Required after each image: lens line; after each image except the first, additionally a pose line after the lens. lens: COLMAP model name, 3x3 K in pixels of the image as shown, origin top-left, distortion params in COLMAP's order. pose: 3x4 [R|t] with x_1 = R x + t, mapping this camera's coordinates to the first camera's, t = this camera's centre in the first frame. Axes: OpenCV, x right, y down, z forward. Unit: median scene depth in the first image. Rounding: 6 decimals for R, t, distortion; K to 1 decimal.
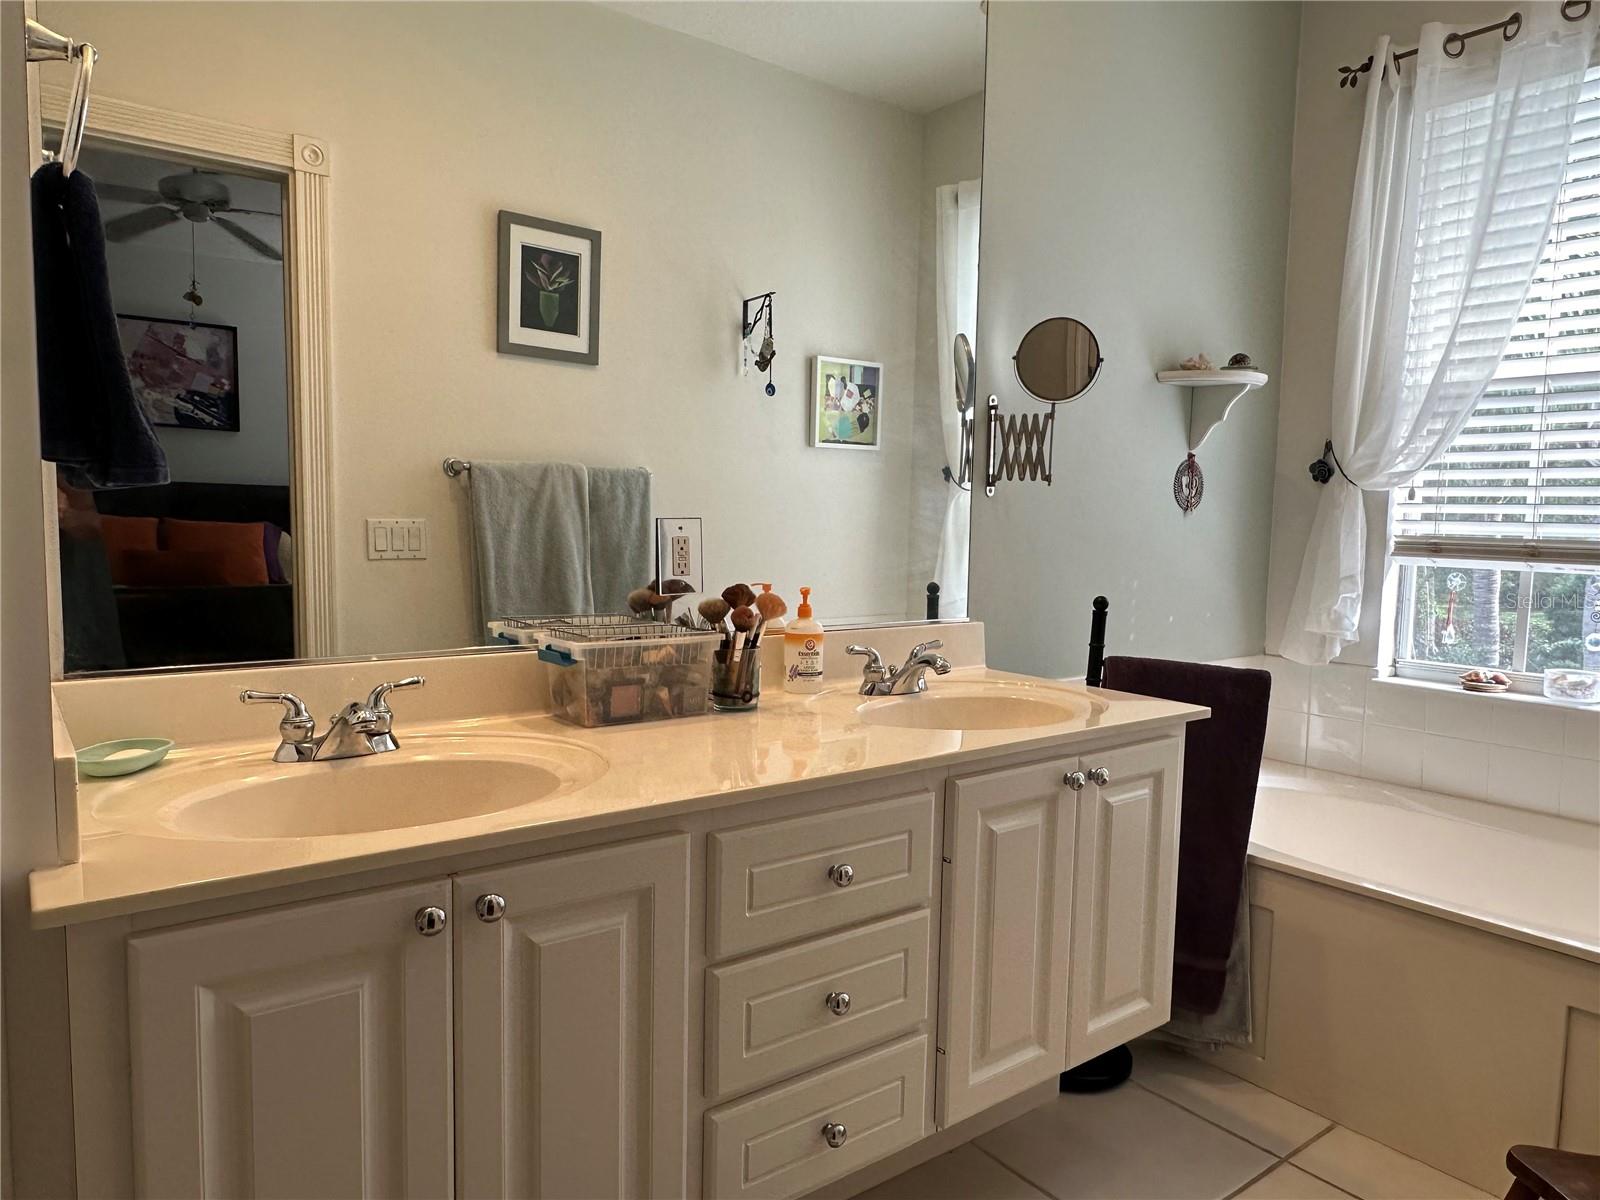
lens RADIAL K [[1054.6, 0, 800.6], [0, 1054.6, 602.9], [0, 0, 1]] dist [-0.007050, 0.002712]
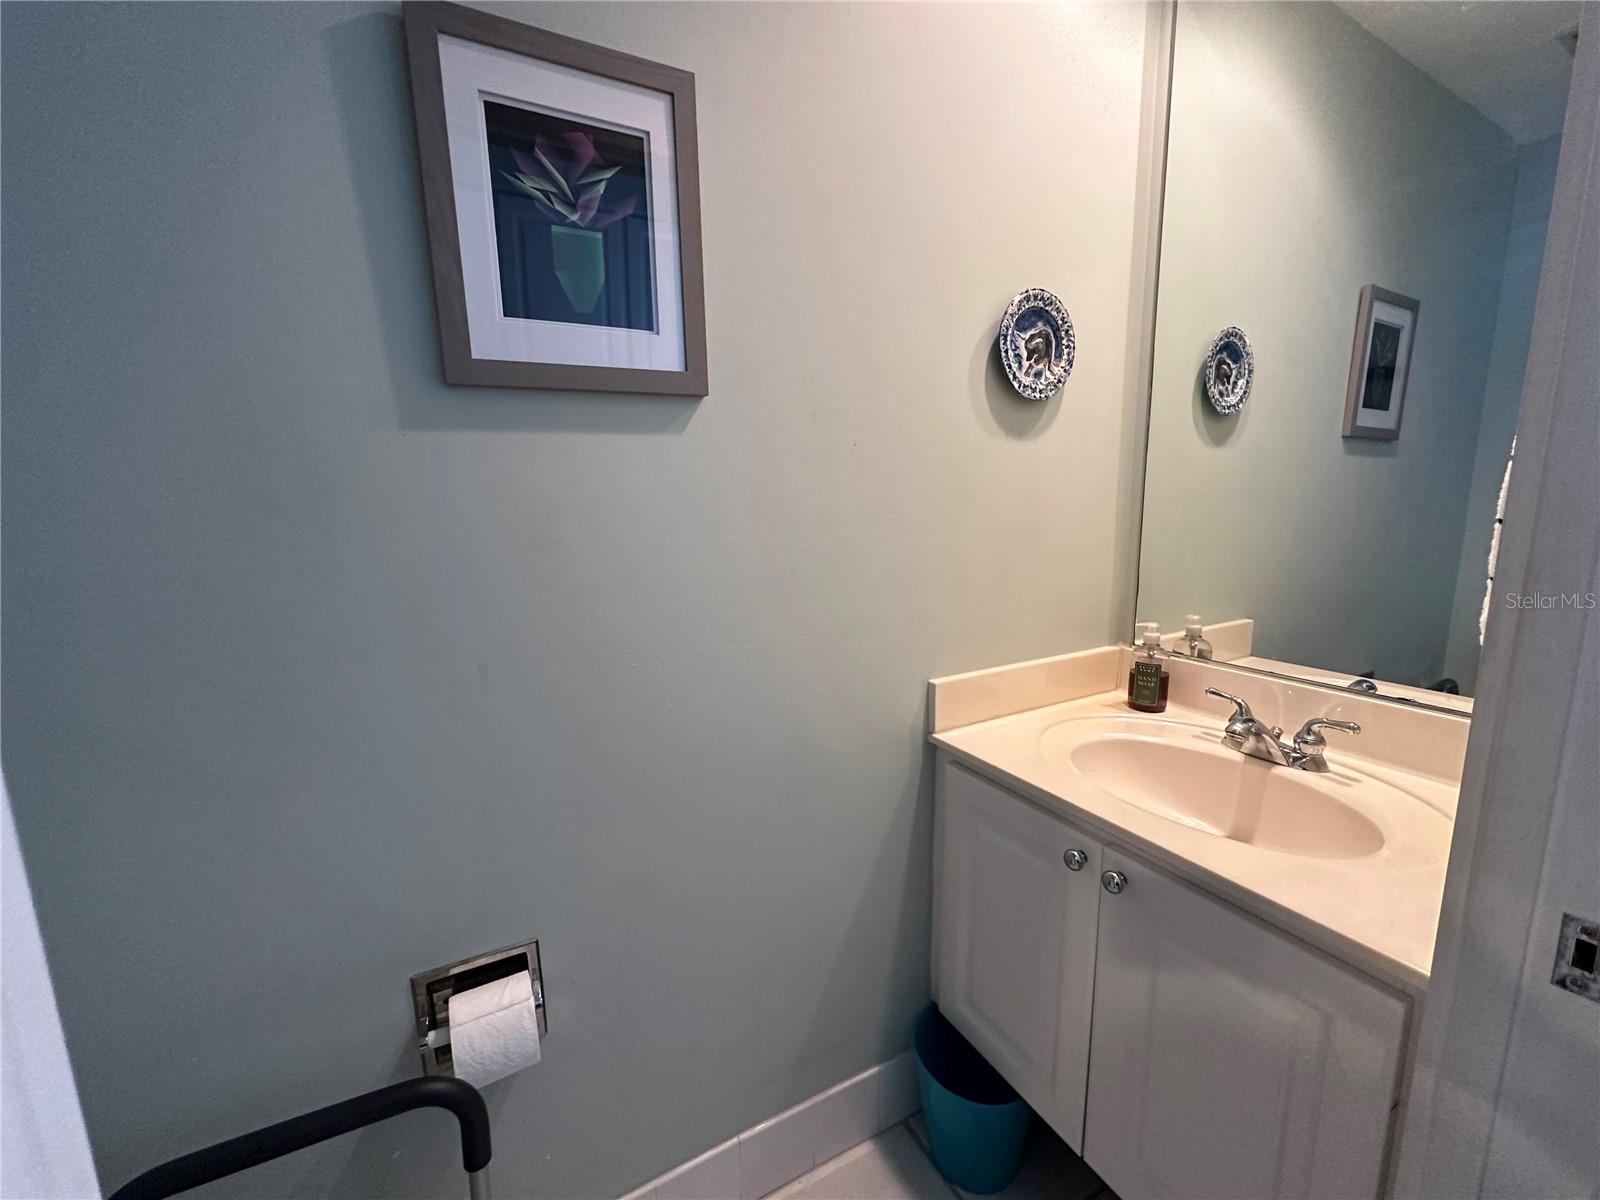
lens RADIAL K [[640.8, 0, 794.1], [0, 640.8, 607.1], [0, 0, 1]] dist [-0.002150, 0.000613]
pose [[0.985160, -0.001992, -0.171626, -0.139088], [0.013659, 0.997671, 0.066827, -0.203311], [0.171093, -0.068179, 0.982893, 0.976804]]
